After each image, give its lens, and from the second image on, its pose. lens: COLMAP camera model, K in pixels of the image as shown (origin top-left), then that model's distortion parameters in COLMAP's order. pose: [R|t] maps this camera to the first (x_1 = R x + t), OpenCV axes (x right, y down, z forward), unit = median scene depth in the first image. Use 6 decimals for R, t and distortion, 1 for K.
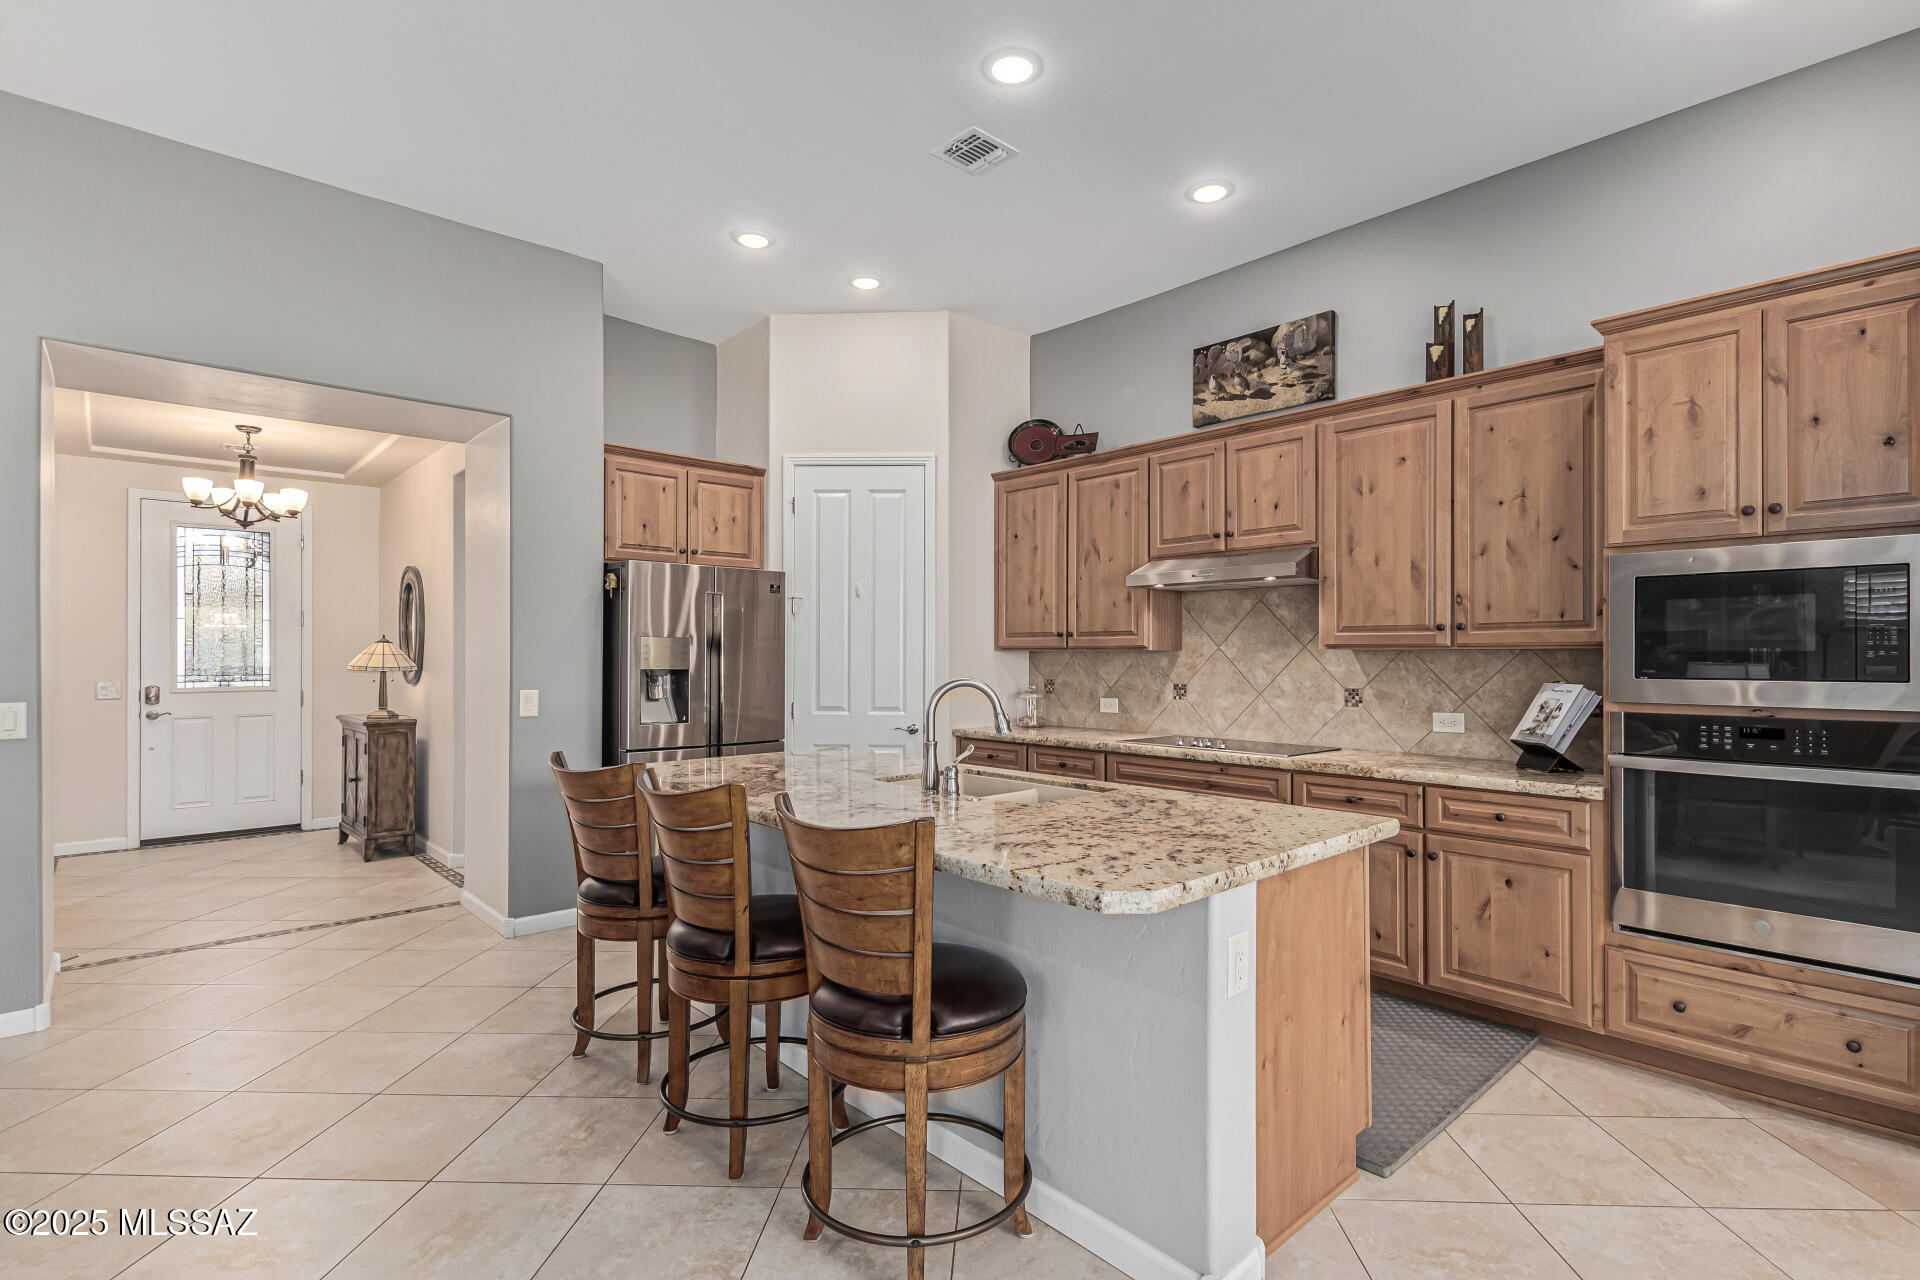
lens RADIAL K [[916.6, 0, 965.7], [0, 916.6, 649.7], [0, 0, 1]] dist [0.011227, -0.002872]
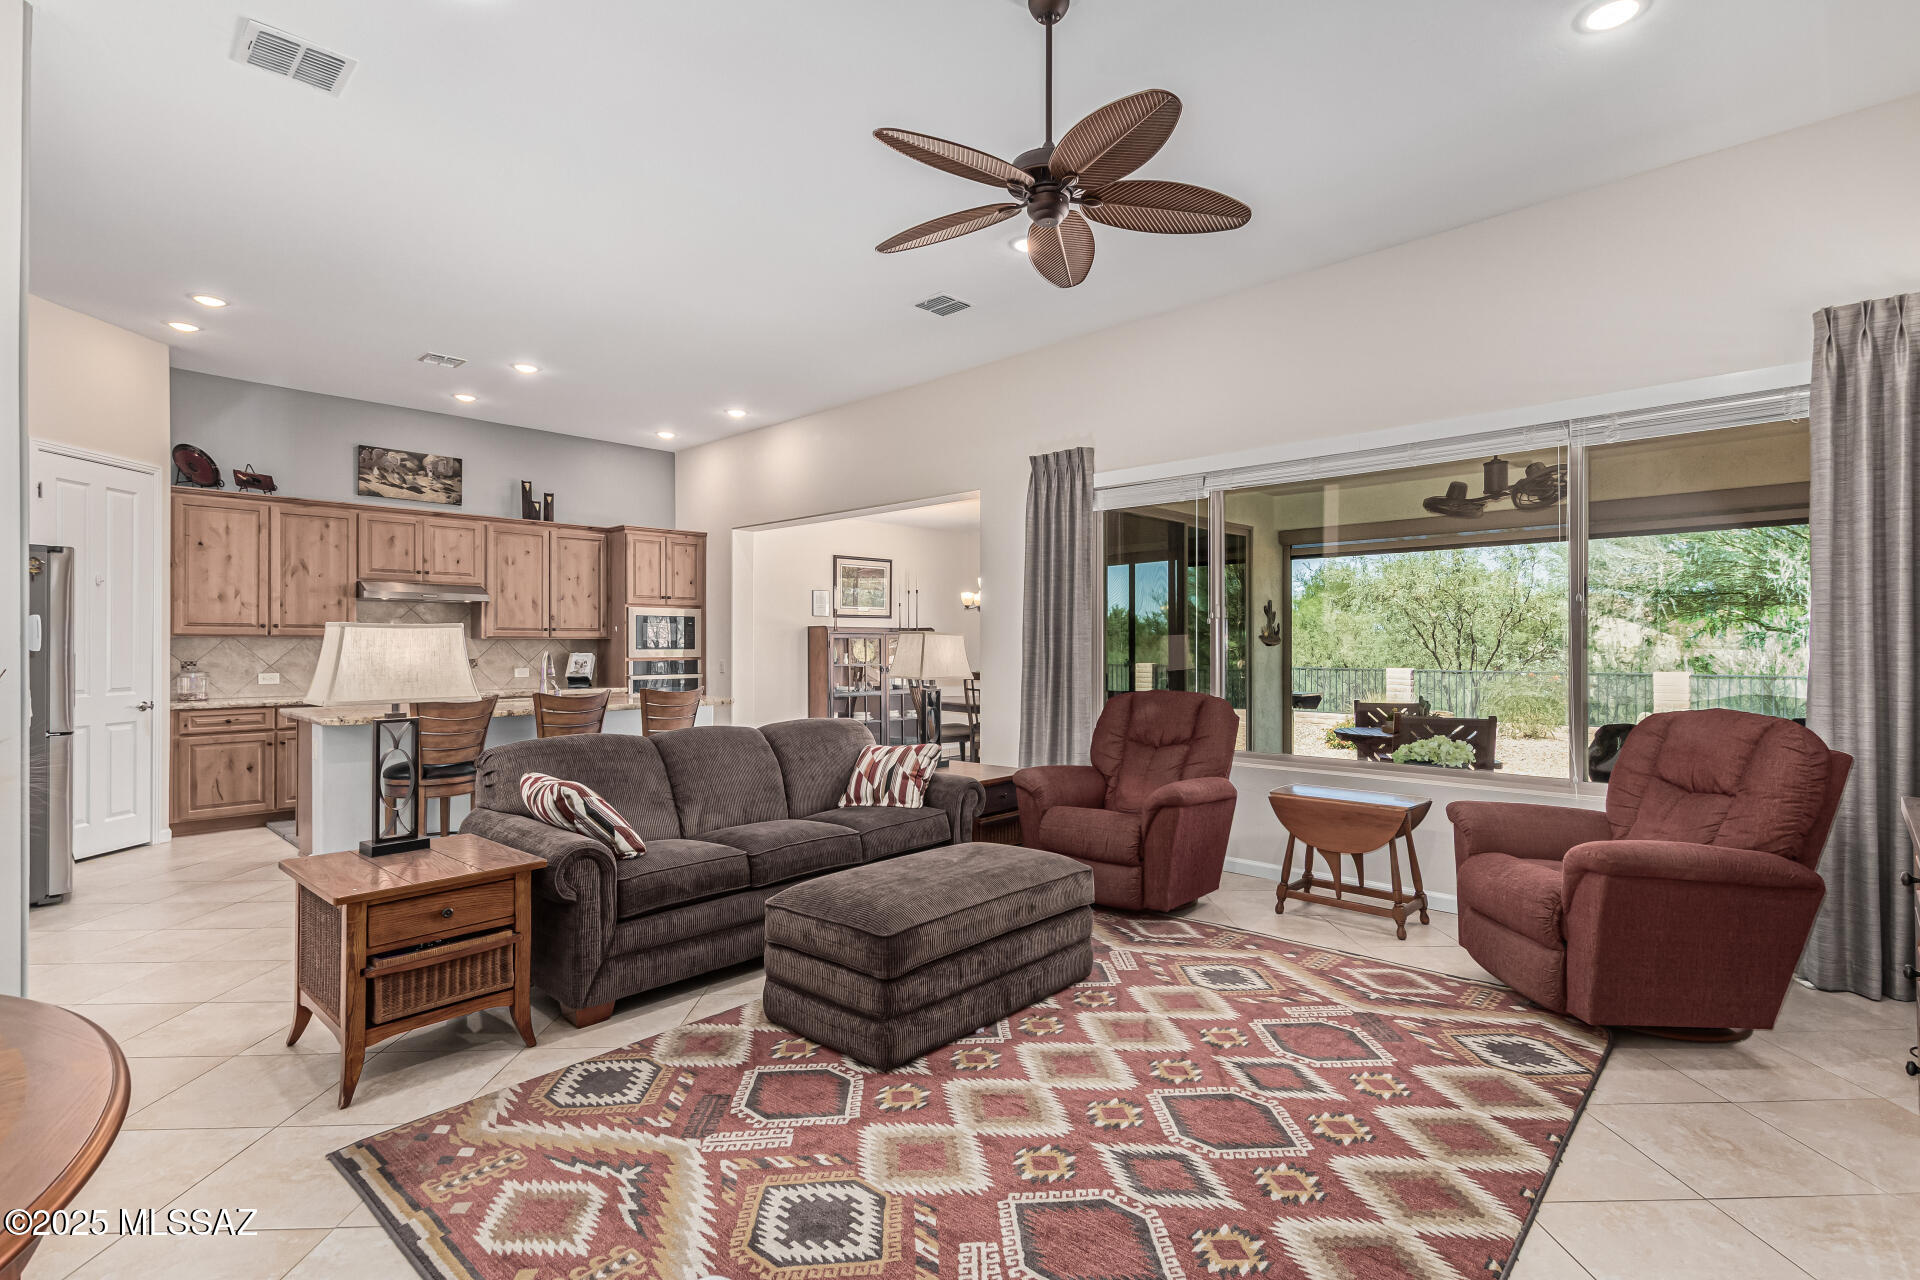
lens RADIAL K [[916.6, 0, 968.3], [0, 916.6, 639.2], [0, 0, 1]] dist [0.011227, -0.002872]
pose [[-0.053868, 0.004071, 0.998540, -1.455224], [-0.006129, 0.999972, -0.004407, 0.002872], [-0.998529, -0.006358, -0.053841, 0.057230]]
